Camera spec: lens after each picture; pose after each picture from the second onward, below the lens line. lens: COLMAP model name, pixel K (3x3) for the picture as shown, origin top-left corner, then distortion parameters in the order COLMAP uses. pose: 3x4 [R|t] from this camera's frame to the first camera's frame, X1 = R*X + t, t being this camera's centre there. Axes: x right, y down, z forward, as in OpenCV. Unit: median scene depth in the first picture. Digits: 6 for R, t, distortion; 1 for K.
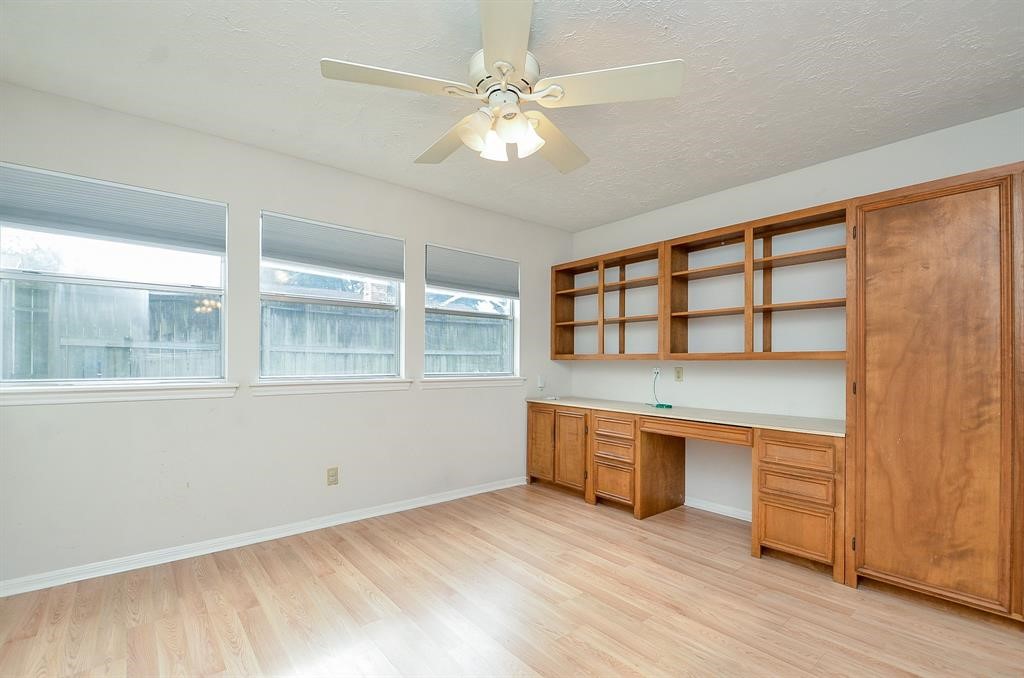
lens RADIAL K [[448.1, 0, 513.8], [0, 448.1, 362.2], [0, 0, 1]] dist [0.038384, -0.029921]
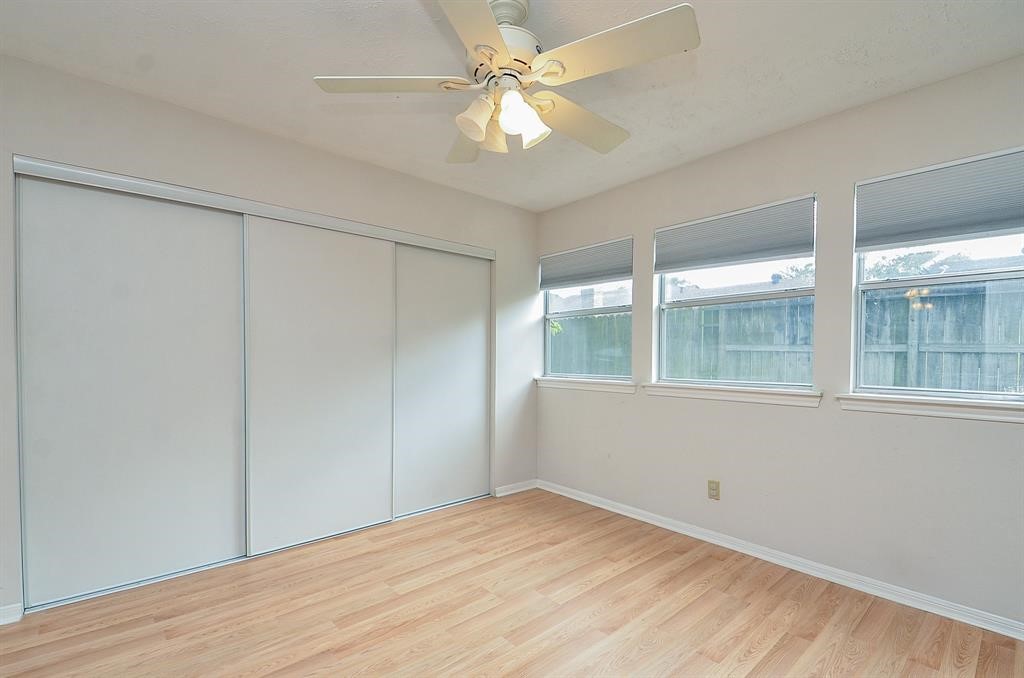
lens RADIAL K [[459.1, 0, 512.0], [0, 459.1, 369.2], [0, 0, 1]] dist [0.014826, -0.026847]
pose [[0.023807, 0.021101, -0.999494, 0.561384], [-0.010163, 0.999731, 0.020864, -0.010096], [0.999665, 0.009662, 0.024015, 0.603465]]
